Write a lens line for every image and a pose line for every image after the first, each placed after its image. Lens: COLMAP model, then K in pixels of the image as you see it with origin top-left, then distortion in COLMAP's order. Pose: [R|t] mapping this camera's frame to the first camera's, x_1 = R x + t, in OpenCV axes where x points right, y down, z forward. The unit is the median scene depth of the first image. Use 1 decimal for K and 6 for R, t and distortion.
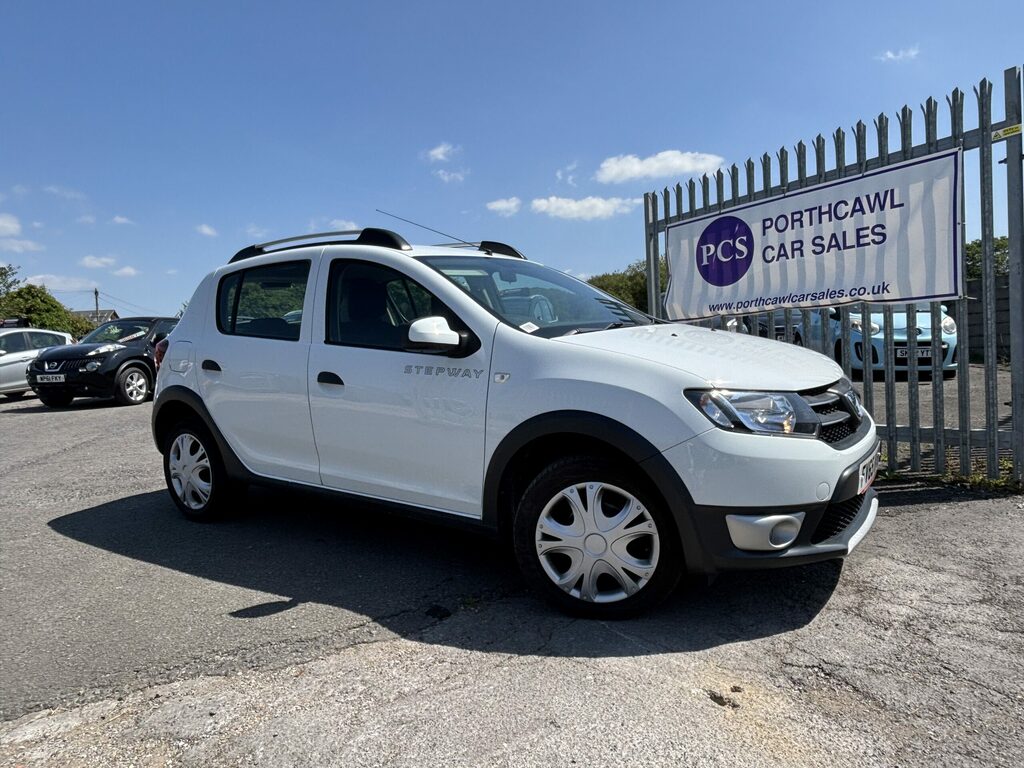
lens RADIAL K [[804.6, 0, 512.0], [0, 804.6, 384.0], [0, 0, 1]] dist [0.076059, 0.000744]
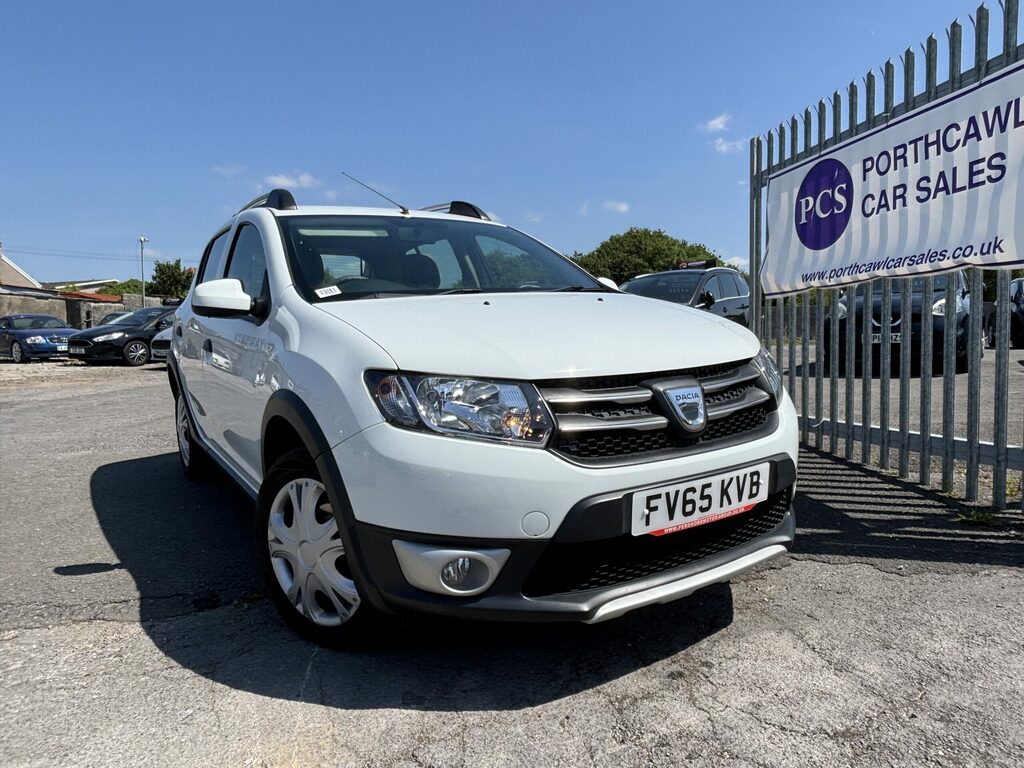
lens RADIAL K [[794.7, 0, 448.1], [0, 794.7, 376.7], [0, 0, 1]] dist [-0.009262, 0.062926]
pose [[0.903244, 0.049435, -0.426271, 0.315826], [-0.041605, 0.998751, 0.027667, -0.006171], [0.427106, -0.007256, 0.904172, 0.181091]]
